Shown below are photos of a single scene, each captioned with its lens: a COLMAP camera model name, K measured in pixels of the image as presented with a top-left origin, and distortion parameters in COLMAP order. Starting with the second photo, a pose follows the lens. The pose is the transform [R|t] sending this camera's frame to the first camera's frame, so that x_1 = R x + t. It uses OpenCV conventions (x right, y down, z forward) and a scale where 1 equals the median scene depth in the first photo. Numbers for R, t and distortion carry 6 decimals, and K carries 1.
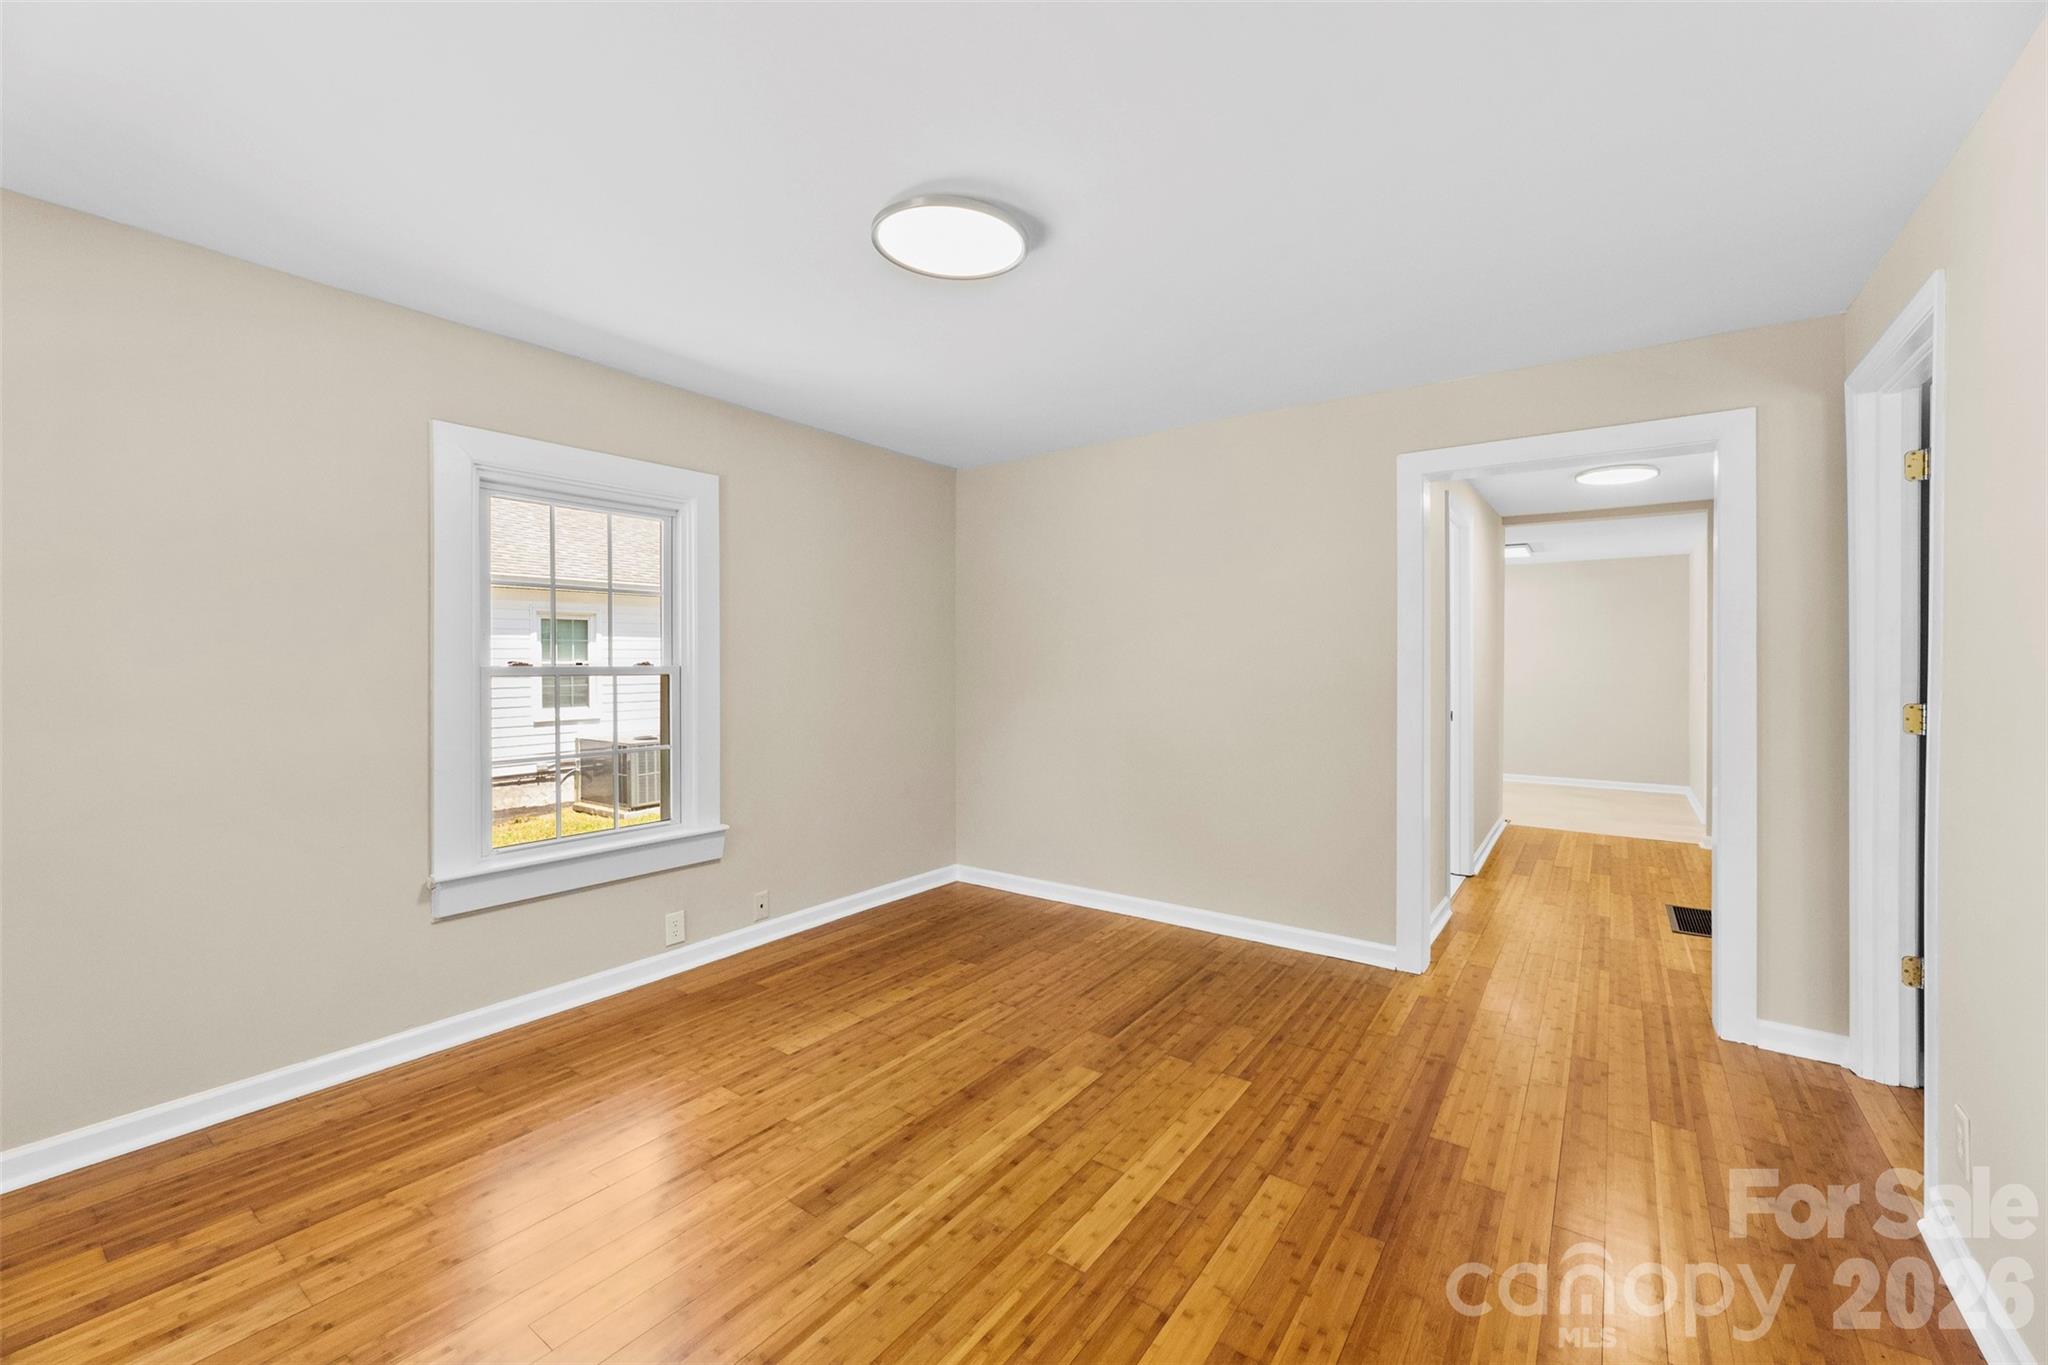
lens RADIAL K [[827.3, 0, 1024.5], [0, 827.3, 670.1], [0, 0, 1]] dist [0.000017, -0.000002]
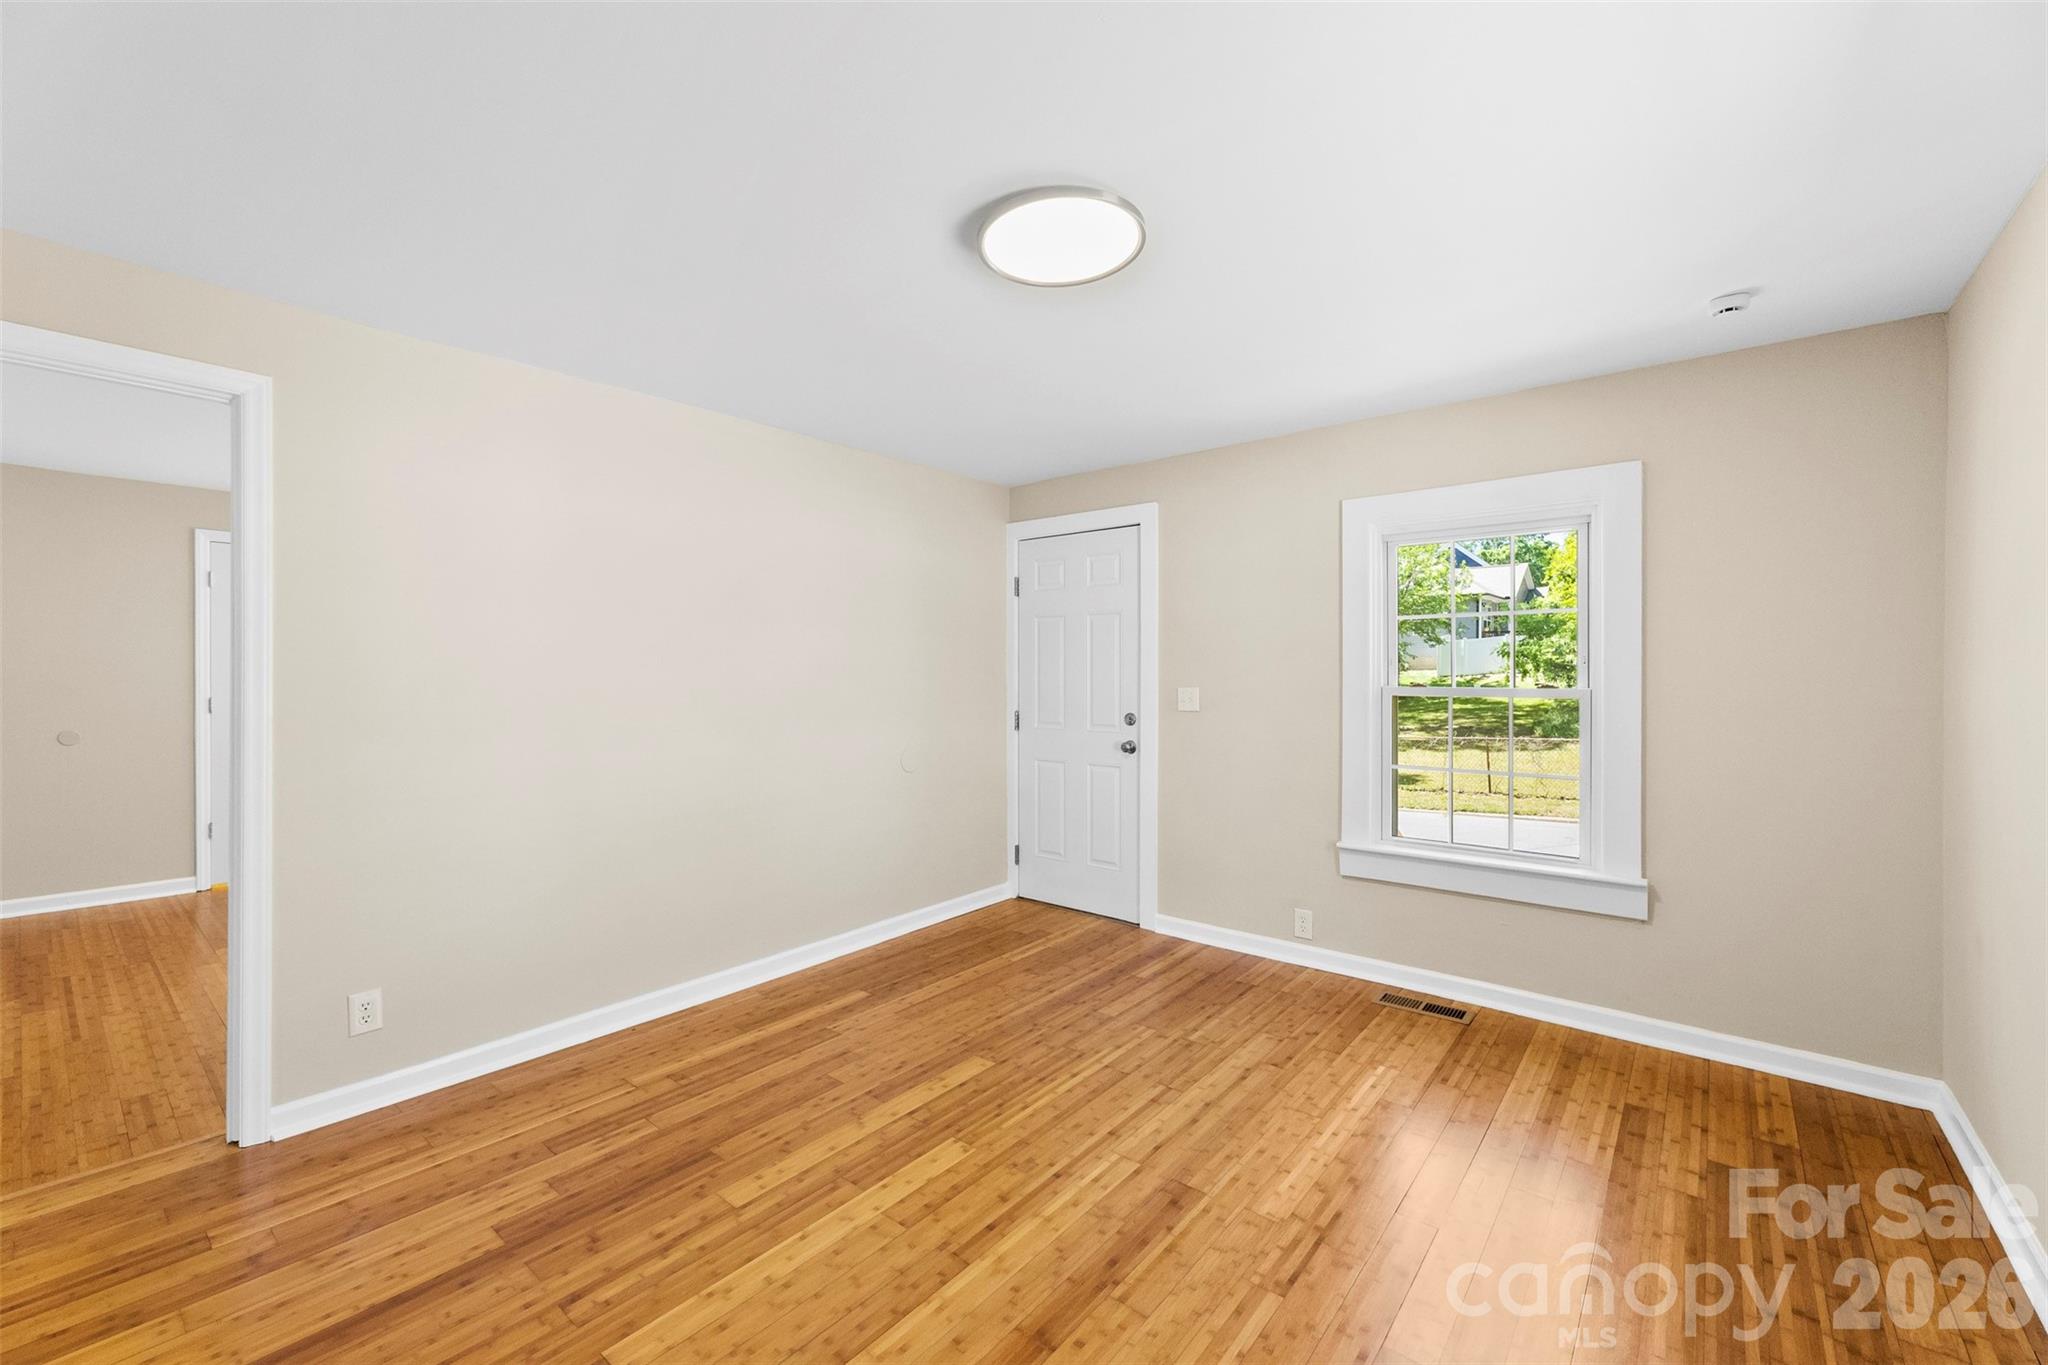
lens RADIAL K [[827.3, 0, 1024.5], [0, 827.3, 670.1], [0, 0, 1]] dist [0.000017, -0.000002]
pose [[-0.997701, -0.002671, 0.067719, -0.115616], [-0.002379, 0.999988, 0.004385, -0.040858], [-0.067730, 0.004214, -0.997695, 1.998179]]
